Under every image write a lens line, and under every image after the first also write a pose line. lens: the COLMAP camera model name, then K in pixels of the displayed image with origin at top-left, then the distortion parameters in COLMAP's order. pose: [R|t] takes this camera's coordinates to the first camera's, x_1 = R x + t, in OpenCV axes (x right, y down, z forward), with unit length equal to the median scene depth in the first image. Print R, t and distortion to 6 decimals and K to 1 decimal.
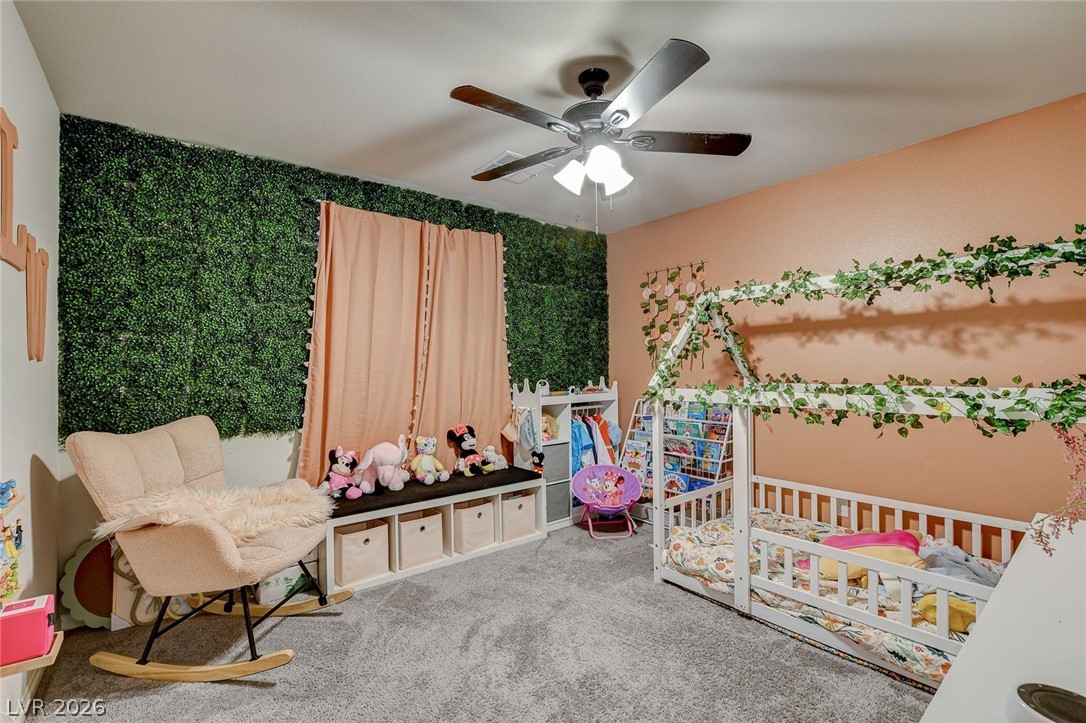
lens RADIAL K [[483.9, 0, 543.3], [0, 483.9, 361.4], [0, 0, 1]] dist [-0.022601, 0.002920]
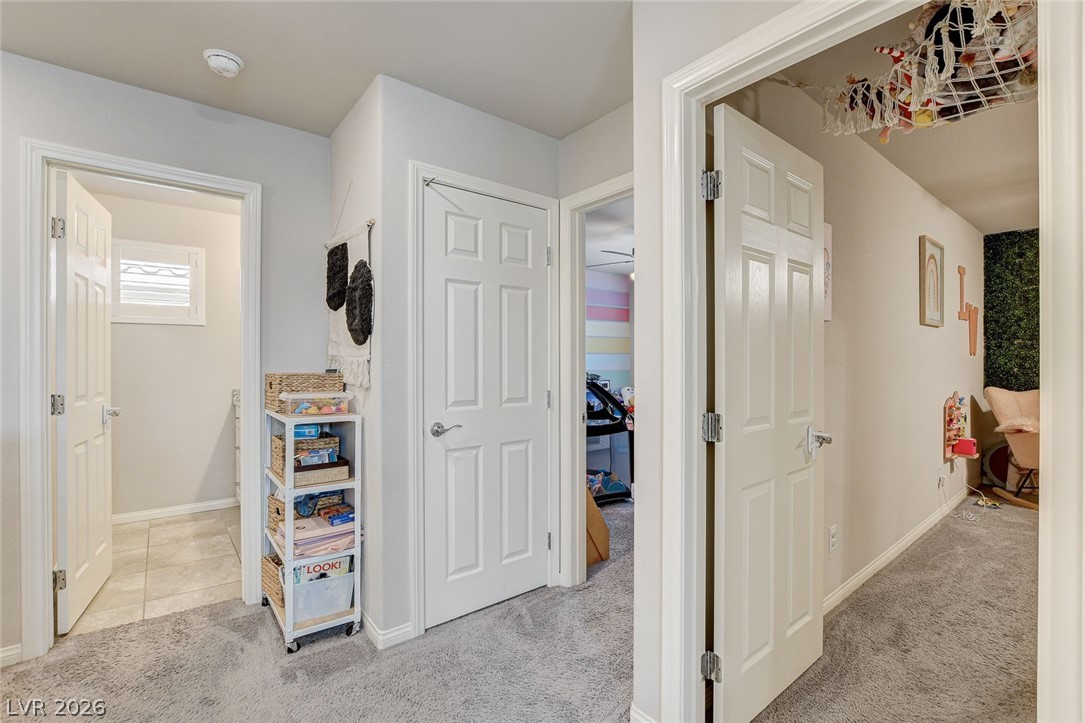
lens RADIAL K [[483.5, 0, 543.4], [0, 483.5, 361.4], [0, 0, 1]] dist [-0.022601, 0.002920]
pose [[0.001406, 0.015371, -0.999881, 1.552514], [0.009665, 0.999835, 0.015384, -0.033721], [0.999952, -0.009686, 0.001257, -1.371384]]
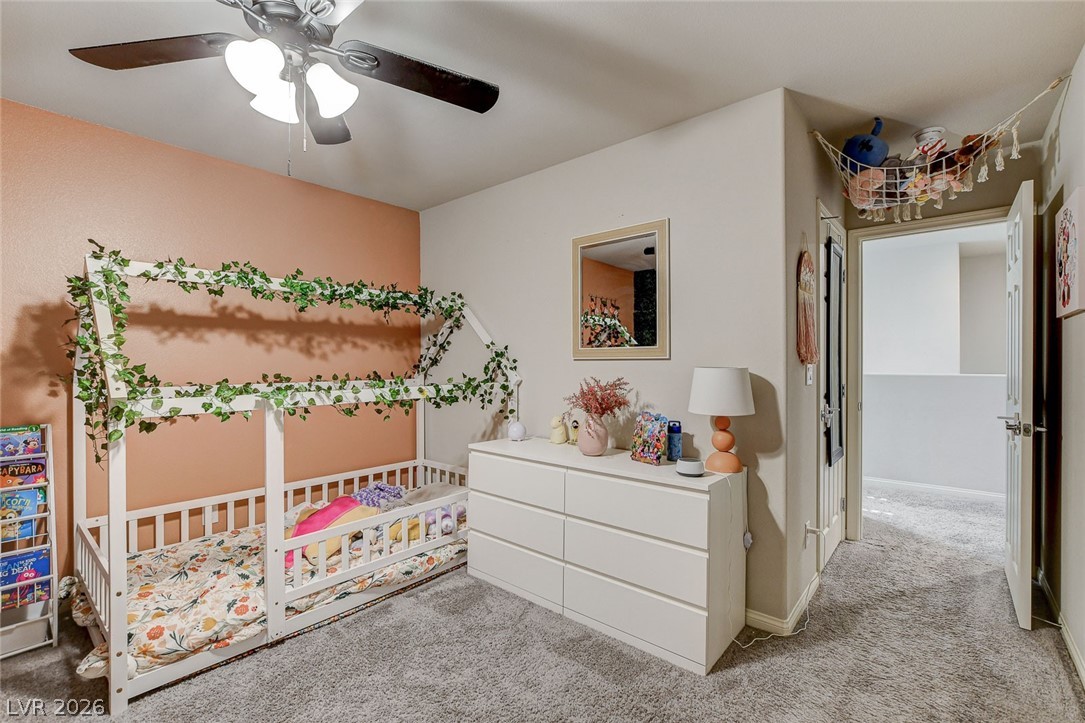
lens RADIAL K [[483.5, 0, 540.3], [0, 483.5, 359.2], [0, 0, 1]] dist [-0.022601, 0.002920]
pose [[-0.194146, 0.015057, 0.980857, -0.449933], [-0.005891, 0.999846, -0.016514, 0.007618], [-0.980955, -0.008985, -0.194027, 0.556359]]
